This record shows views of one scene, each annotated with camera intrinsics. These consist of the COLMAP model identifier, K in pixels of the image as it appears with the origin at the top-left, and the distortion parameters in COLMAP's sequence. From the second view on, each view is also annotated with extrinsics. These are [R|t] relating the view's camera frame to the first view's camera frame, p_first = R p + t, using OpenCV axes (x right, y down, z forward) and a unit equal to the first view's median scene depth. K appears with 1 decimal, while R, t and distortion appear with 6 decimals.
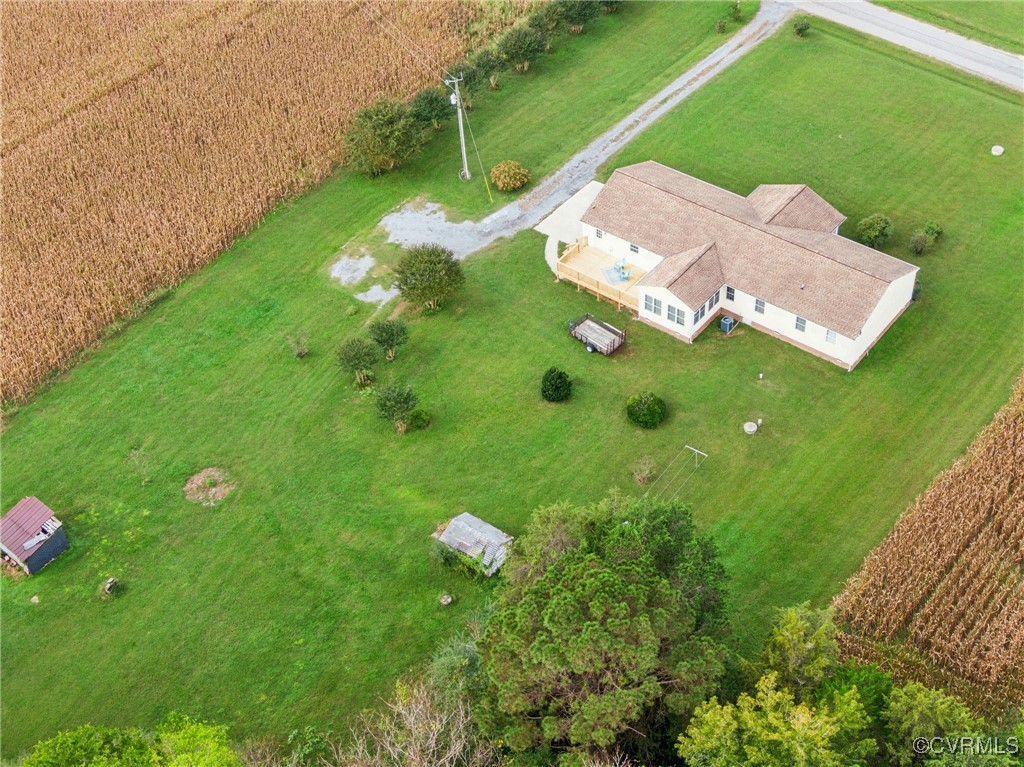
lens RADIAL K [[1438.1, 0, 512.0], [0, 1438.1, 383.5], [0, 0, 1]] dist [-0.001149, -0.032186]
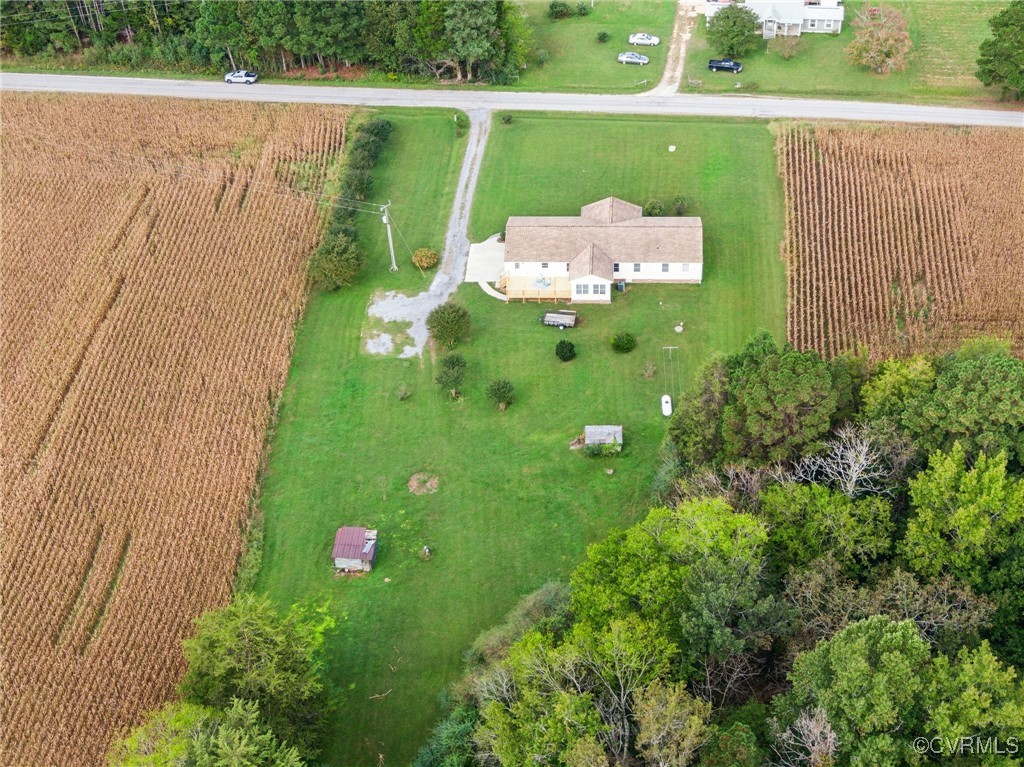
lens RADIAL K [[1438.1, 0, 512.0], [0, 1438.1, 383.5], [0, 0, 1]] dist [-0.001149, -0.032186]
pose [[0.825388, -0.358132, 0.436435, -0.703545], [0.396547, 0.918008, 0.003352, 0.005696], [-0.401851, 0.170300, 0.899730, -0.395969]]
